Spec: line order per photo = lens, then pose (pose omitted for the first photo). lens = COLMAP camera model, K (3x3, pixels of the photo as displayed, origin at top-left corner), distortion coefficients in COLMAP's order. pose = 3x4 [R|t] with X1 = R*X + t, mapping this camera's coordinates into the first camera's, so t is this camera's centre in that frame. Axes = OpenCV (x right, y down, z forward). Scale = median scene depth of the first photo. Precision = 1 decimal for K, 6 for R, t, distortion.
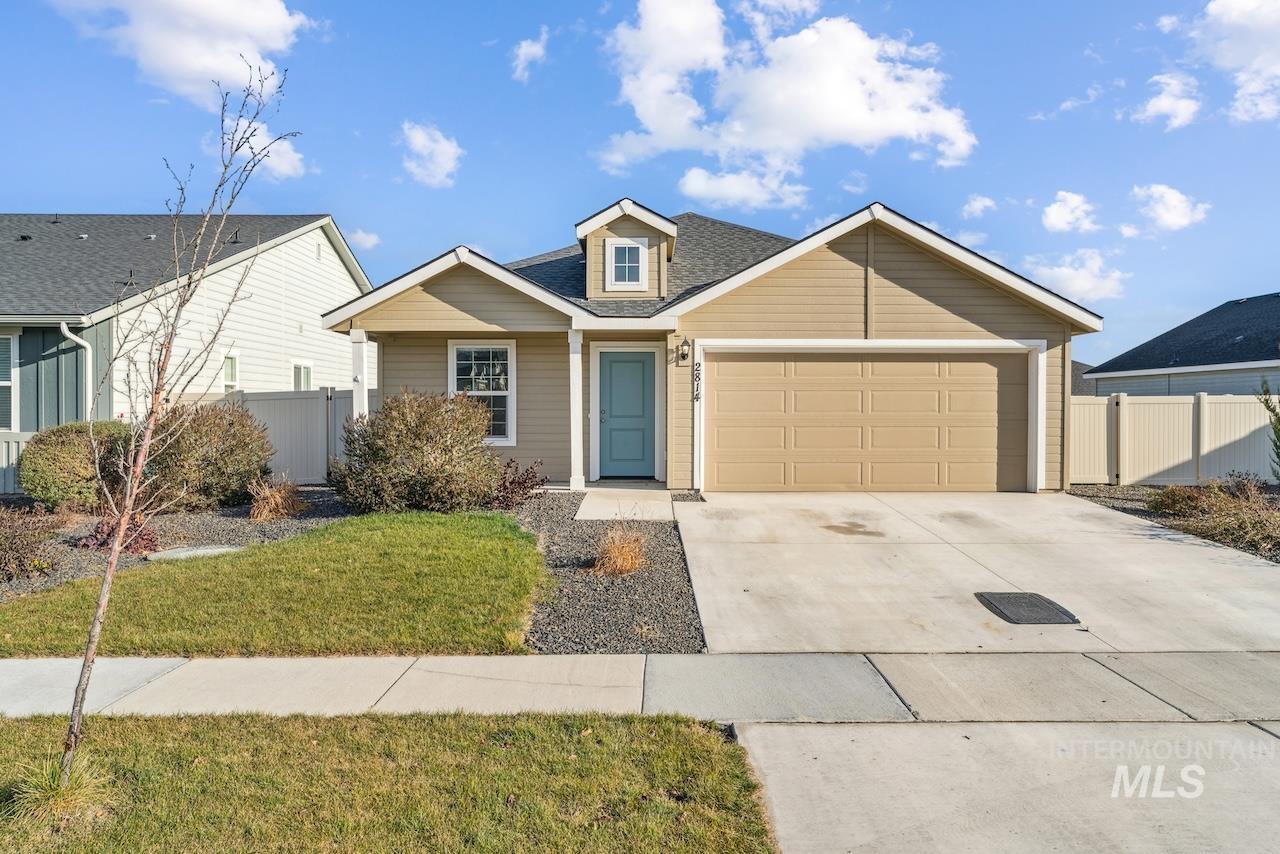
lens RADIAL K [[854.8, 0, 640.0], [0, 854.8, 427.0], [0, 0, 1]] dist [-0.004902, -0.000868]
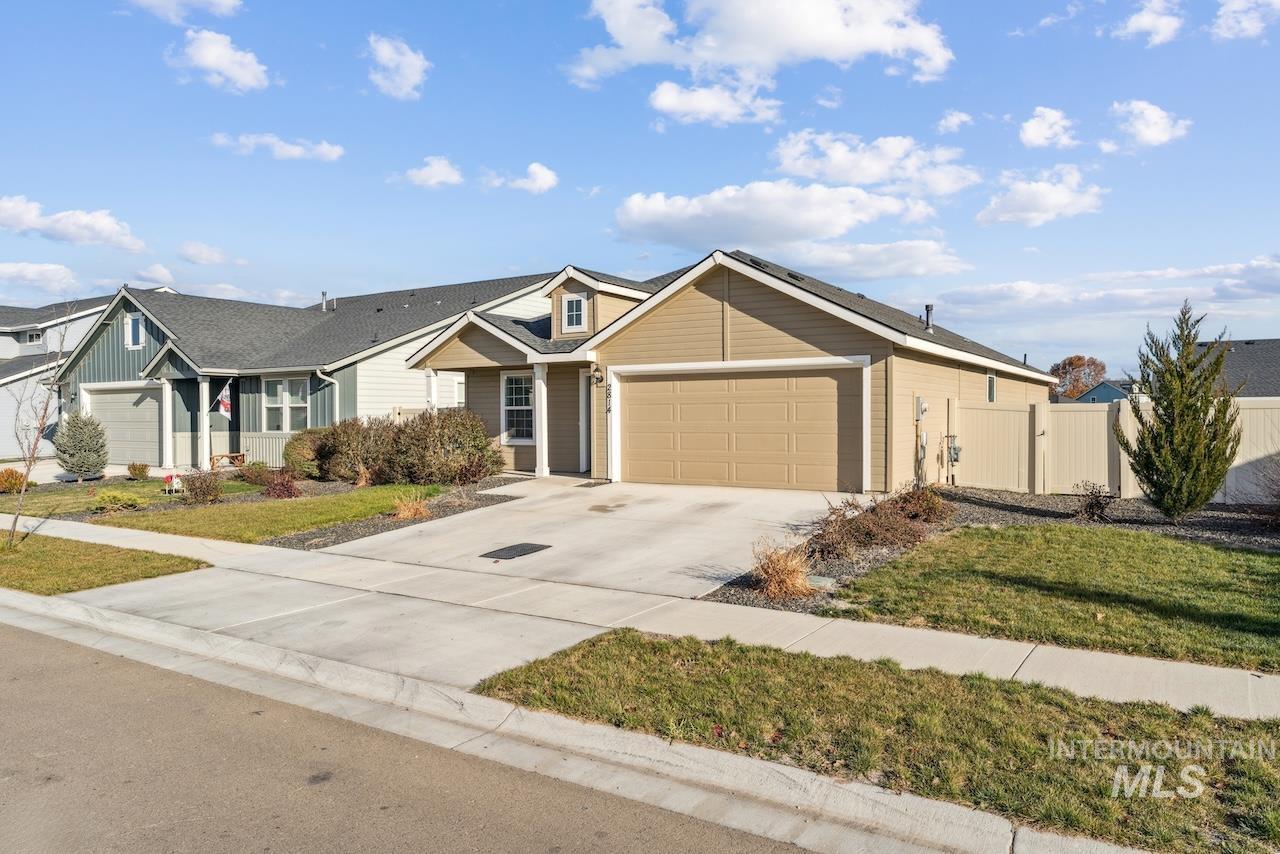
lens RADIAL K [[854.8, 0, 640.0], [0, 854.8, 427.0], [0, 0, 1]] dist [-0.004902, -0.000868]
pose [[0.836757, 0.002005, -0.547571, 0.825959], [-0.005178, 0.999978, -0.004251, -0.003038], [0.547550, 0.006392, 0.836749, -0.083973]]
